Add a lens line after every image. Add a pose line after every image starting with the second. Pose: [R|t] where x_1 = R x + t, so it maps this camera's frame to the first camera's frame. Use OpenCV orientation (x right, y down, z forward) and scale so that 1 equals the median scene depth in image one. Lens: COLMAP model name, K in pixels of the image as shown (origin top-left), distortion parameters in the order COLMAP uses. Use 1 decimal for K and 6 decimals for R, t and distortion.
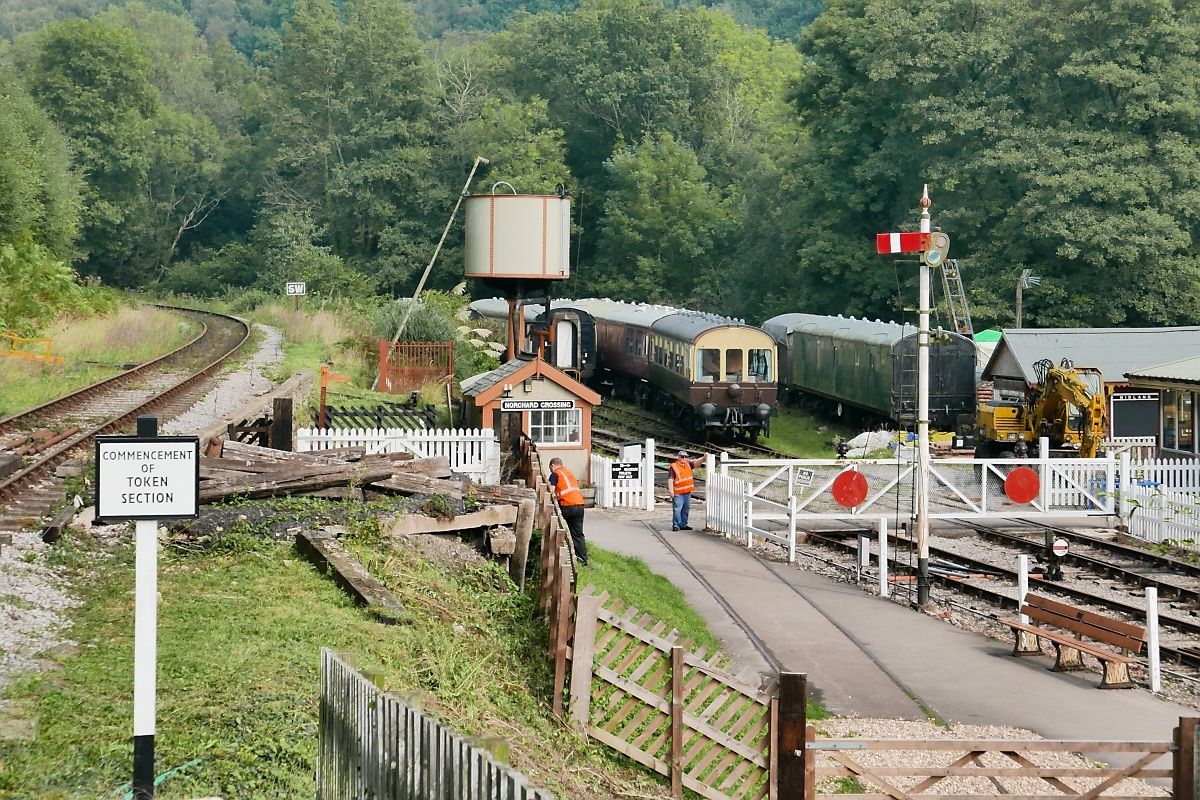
lens RADIAL K [[2455.7, 0, 600.0], [0, 2455.7, 400.0], [0, 0, 1]] dist [0.116168, 0.221684]
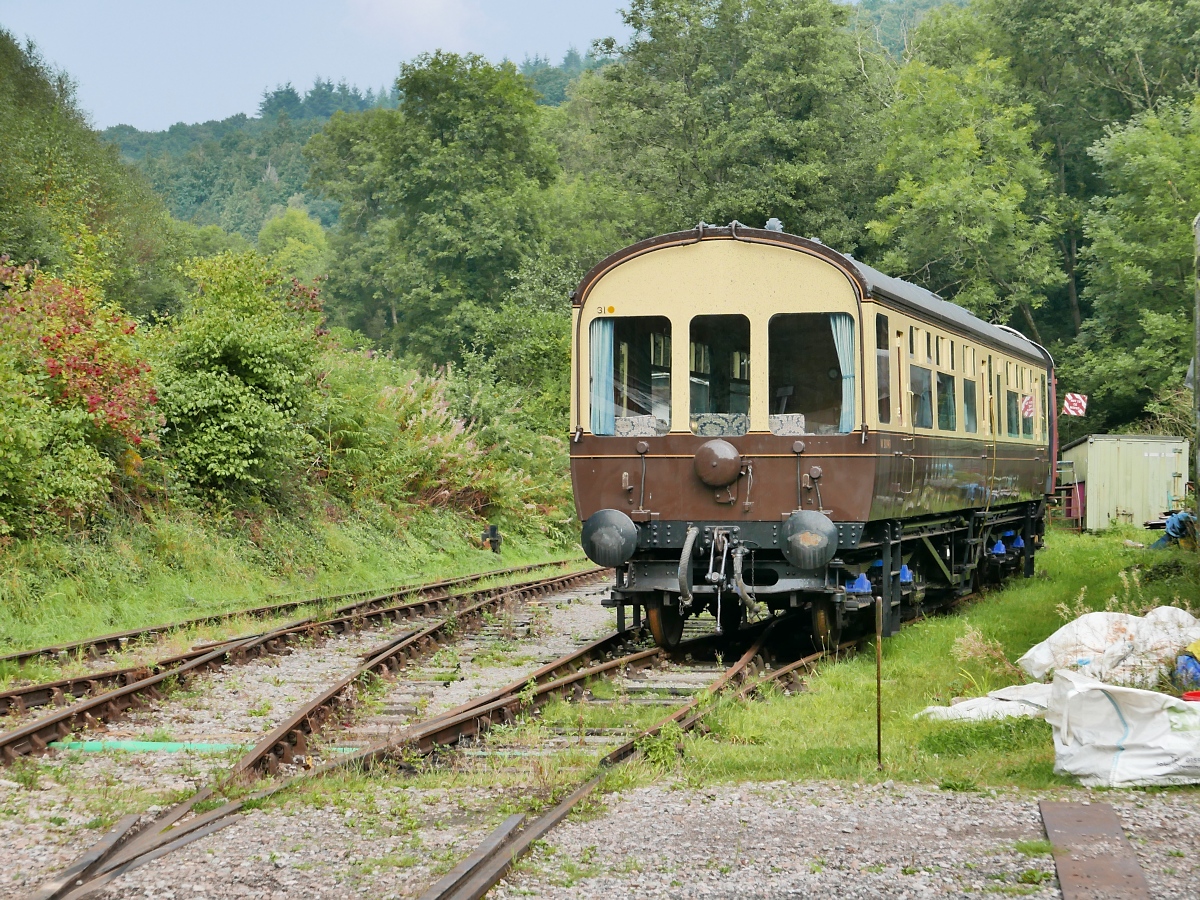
lens RADIAL K [[2327.5, 0, 600.0], [0, 2327.5, 450.0], [0, 0, 1]] dist [0.009496, 0.228960]
pose [[0.932172, -0.014471, -0.361726, 0.103812], [-0.011028, 0.997602, -0.068329, 0.009623], [0.361848, 0.067684, 0.929777, 0.563716]]
